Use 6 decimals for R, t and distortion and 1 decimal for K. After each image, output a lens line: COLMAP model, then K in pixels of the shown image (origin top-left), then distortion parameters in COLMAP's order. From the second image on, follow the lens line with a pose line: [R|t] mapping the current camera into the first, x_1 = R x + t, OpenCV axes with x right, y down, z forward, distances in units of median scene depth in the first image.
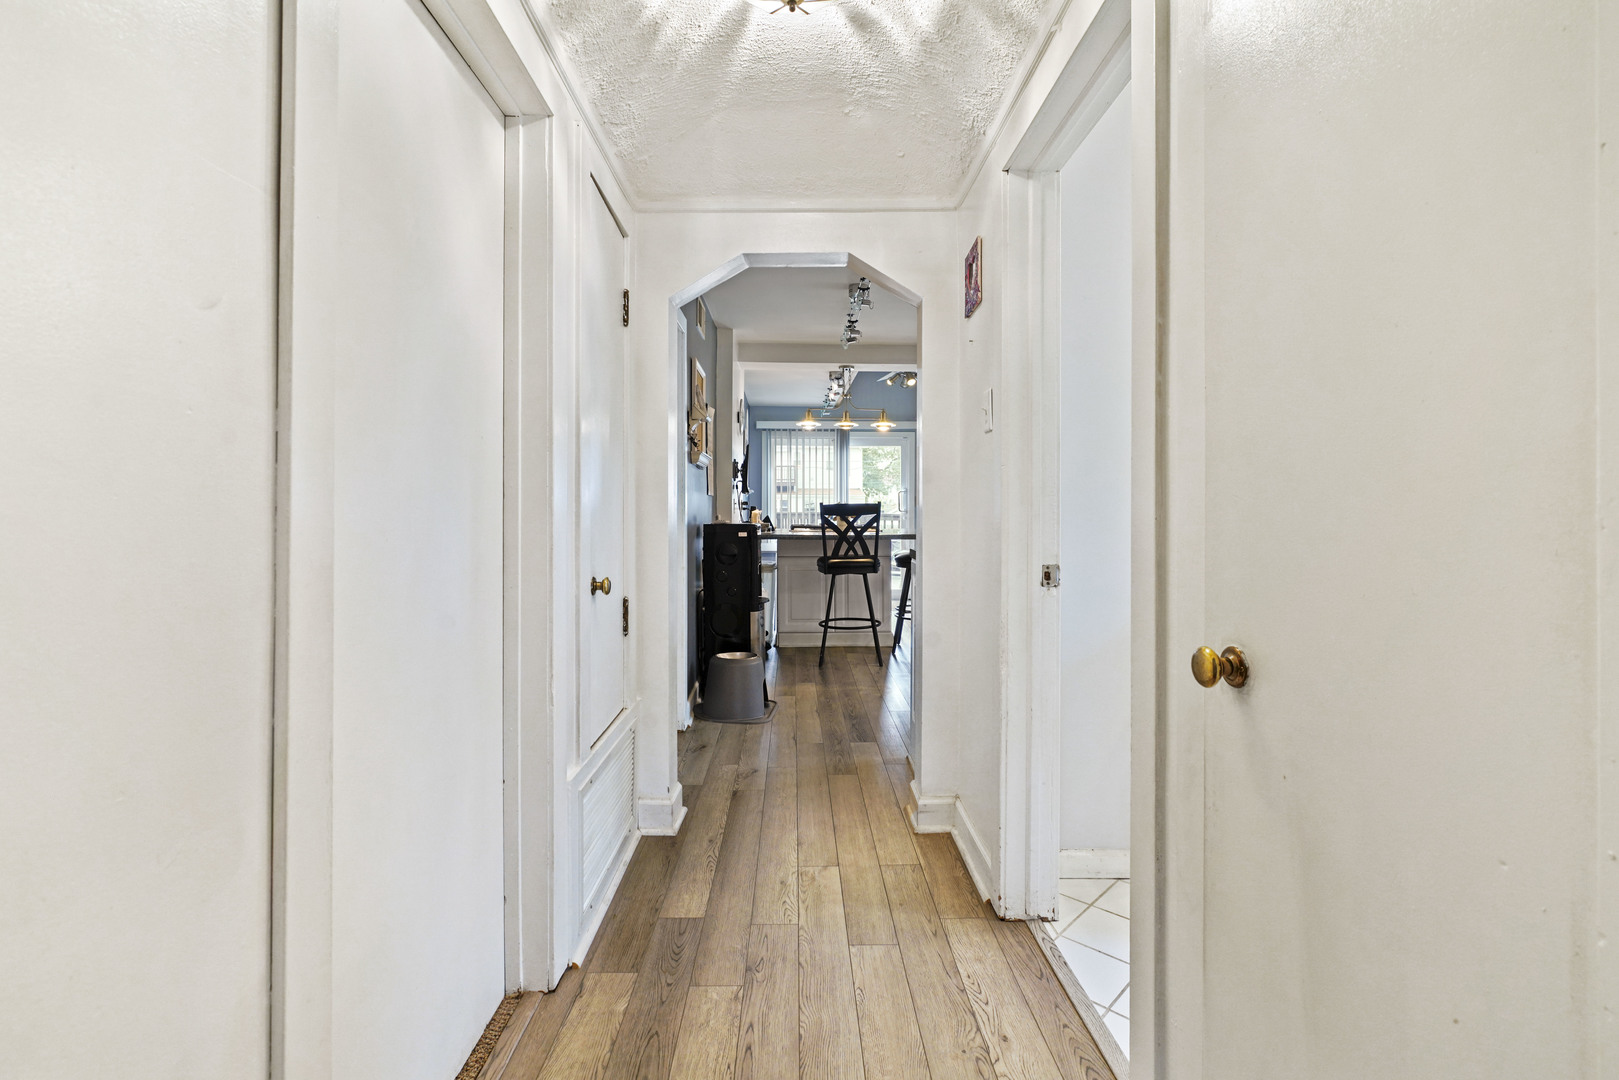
lens RADIAL K [[771.0, 0, 816.8], [0, 771.0, 531.8], [0, 0, 1]] dist [0.002805, 0.001148]
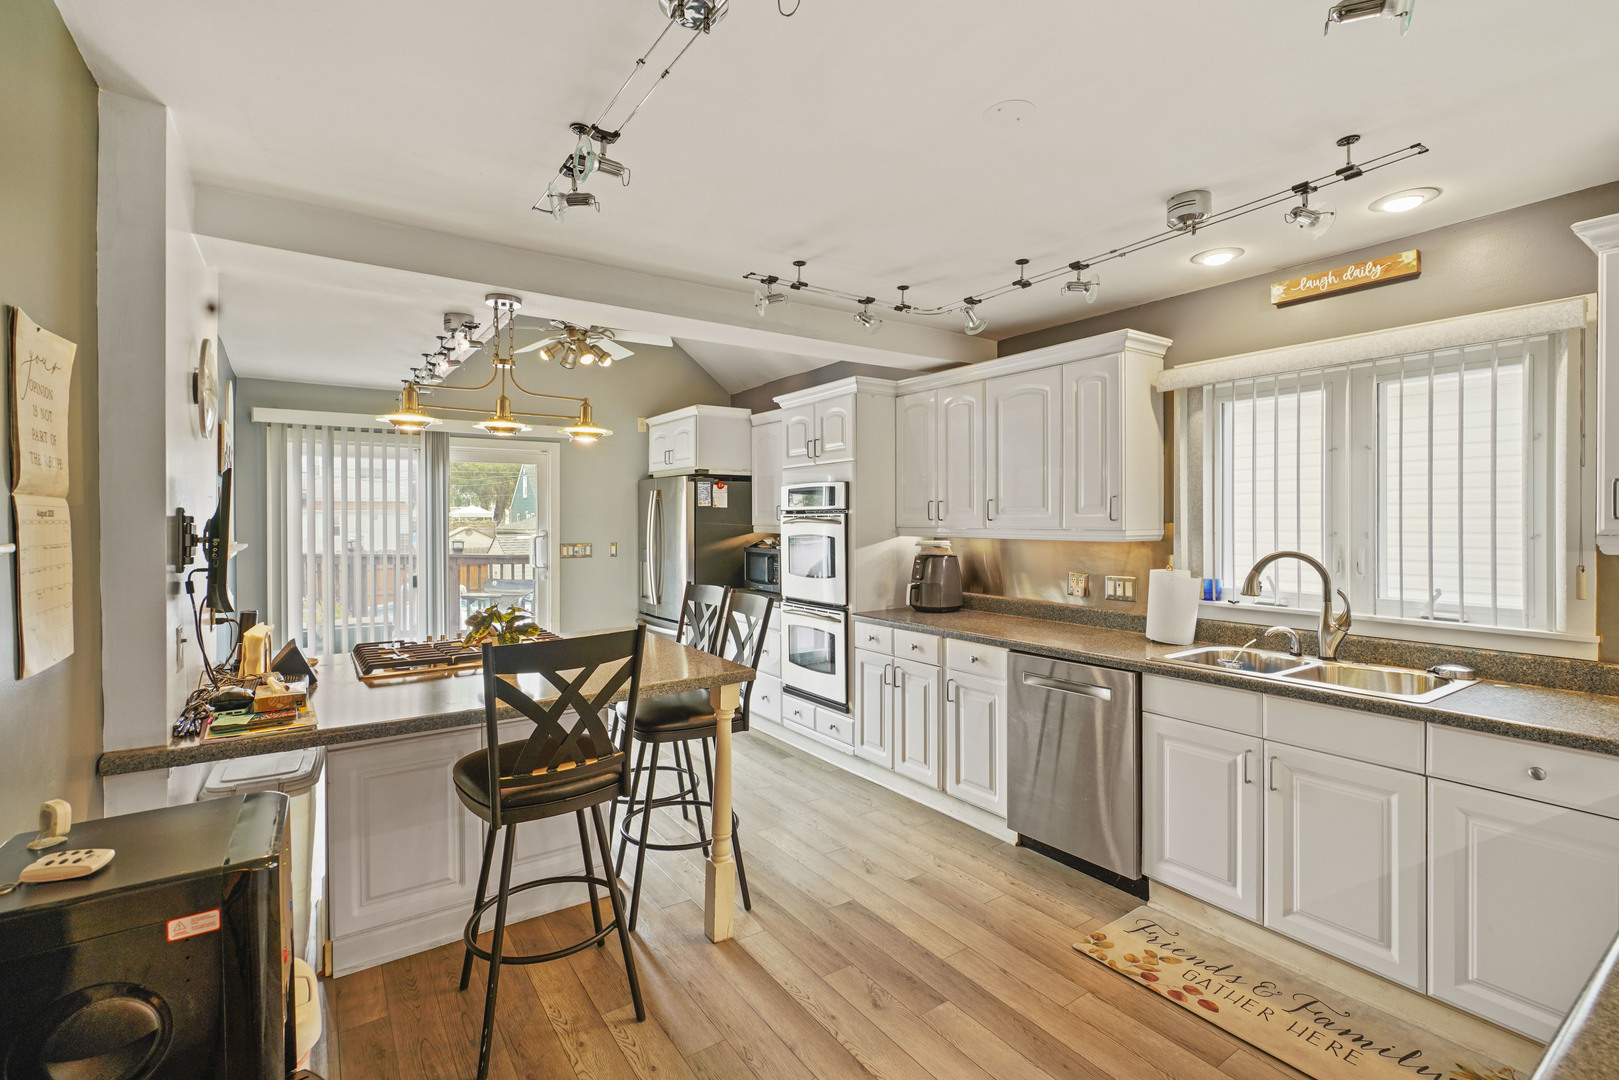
lens RADIAL K [[722.3, 0, 796.3], [0, 722.3, 523.0], [0, 0, 1]] dist [-0.006838, 0.002275]
pose [[0.841338, -0.009956, 0.540418, -0.048698], [0.018512, 0.999775, -0.010401, -0.078748], [-0.540192, 0.018755, 0.841333, 0.580857]]
